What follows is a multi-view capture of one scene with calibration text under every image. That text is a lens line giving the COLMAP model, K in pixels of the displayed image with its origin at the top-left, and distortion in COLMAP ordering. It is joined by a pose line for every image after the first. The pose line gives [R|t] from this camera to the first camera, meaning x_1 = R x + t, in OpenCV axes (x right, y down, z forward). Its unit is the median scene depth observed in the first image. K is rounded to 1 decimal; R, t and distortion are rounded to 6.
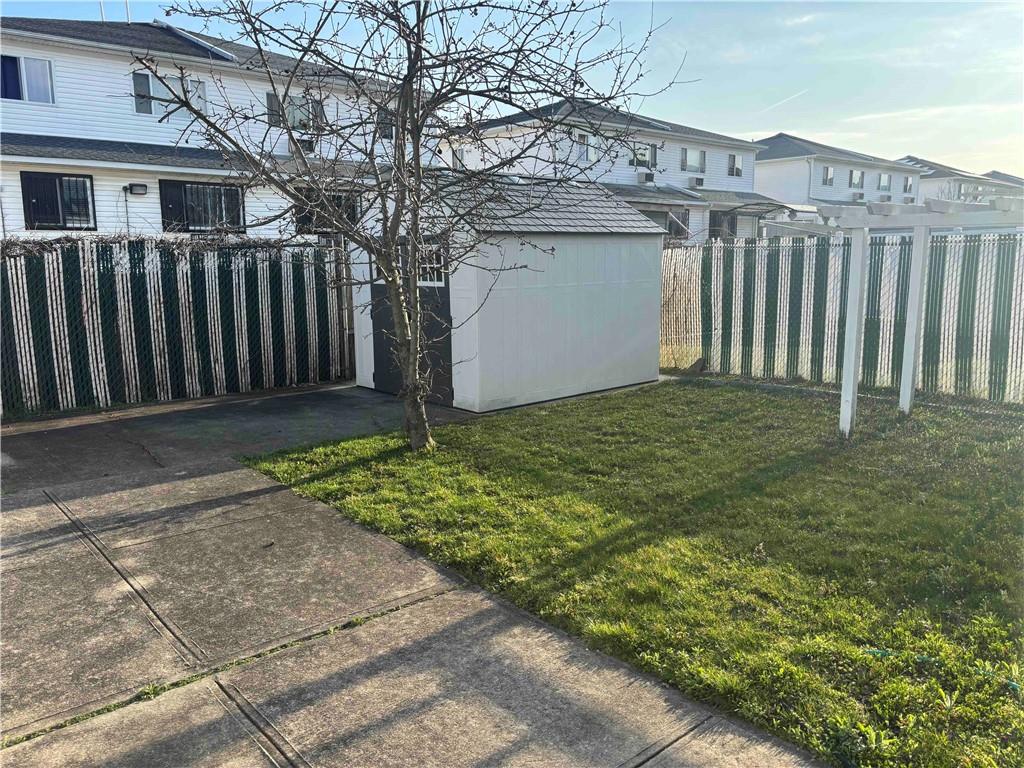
lens RADIAL K [[775.9, 0, 518.1], [0, 775.9, 384.9], [0, 0, 1]] dist [0.064957, -0.068684]
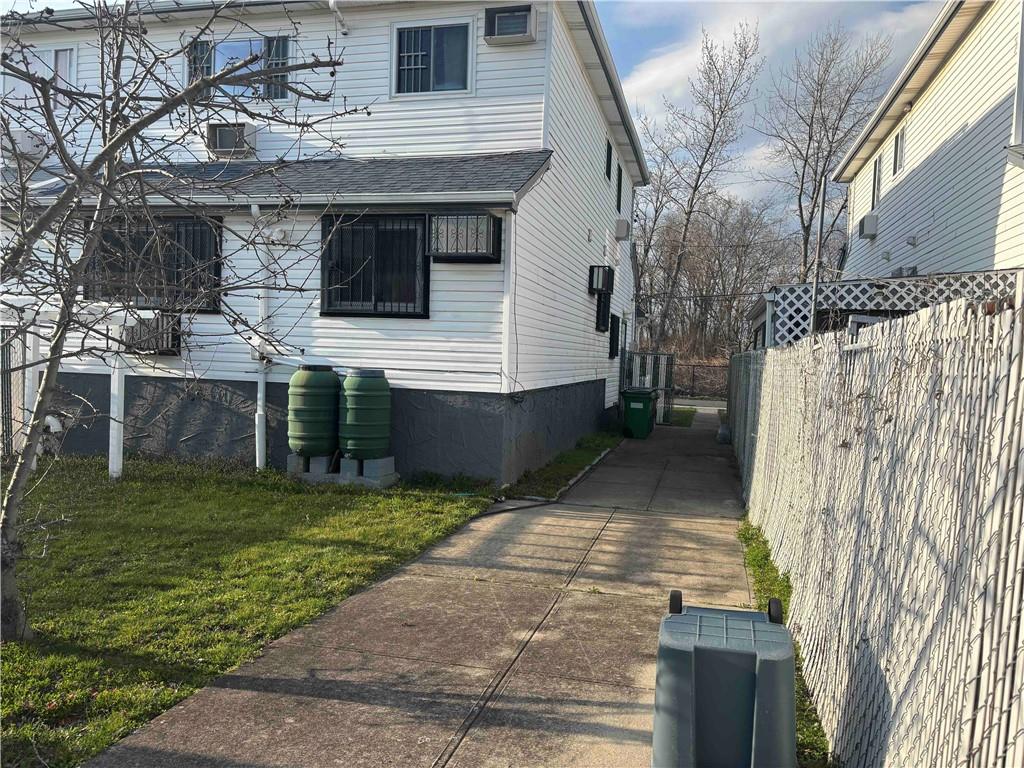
lens RADIAL K [[775.9, 0, 518.1], [0, 775.9, 384.9], [0, 0, 1]] dist [0.064957, -0.068684]
pose [[-0.574834, -0.039997, 0.817292, -1.242908], [0.105037, 0.986935, 0.122176, -0.222111], [-0.811500, 0.156076, -0.563123, 1.421686]]
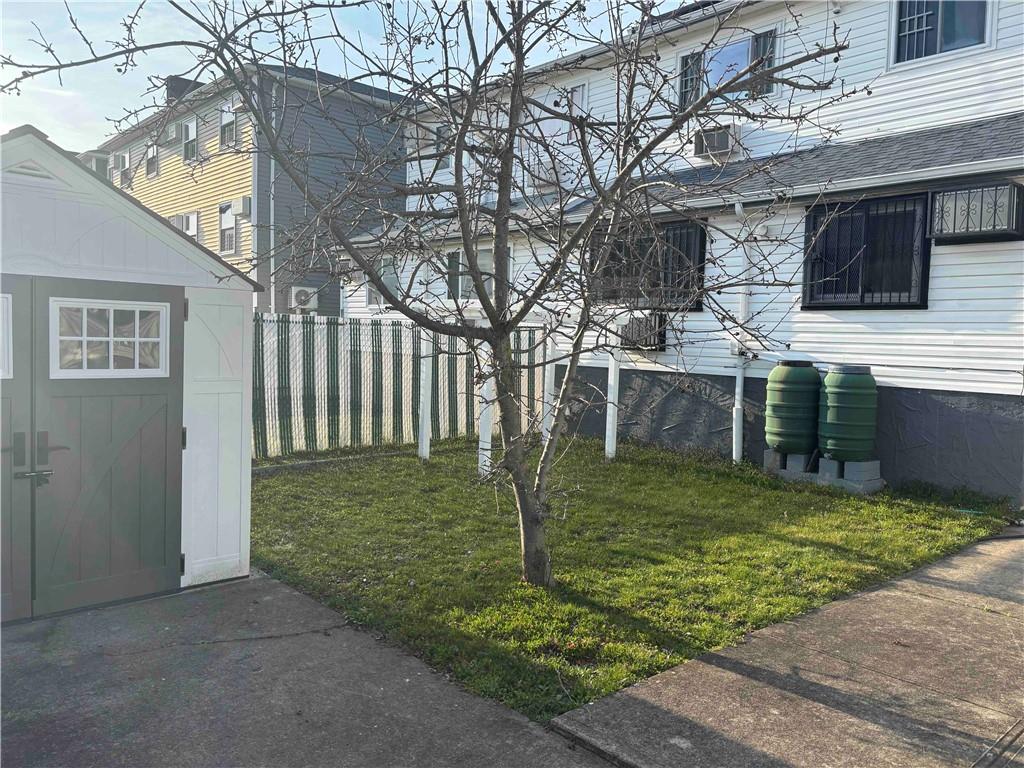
lens RADIAL K [[775.9, 0, 518.1], [0, 775.9, 384.9], [0, 0, 1]] dist [0.064957, -0.068684]
pose [[-0.027027, -0.053162, 0.998220, -1.251393], [0.133189, 0.989490, 0.056304, -0.225168], [-0.990722, 0.134474, -0.019662, 1.444803]]
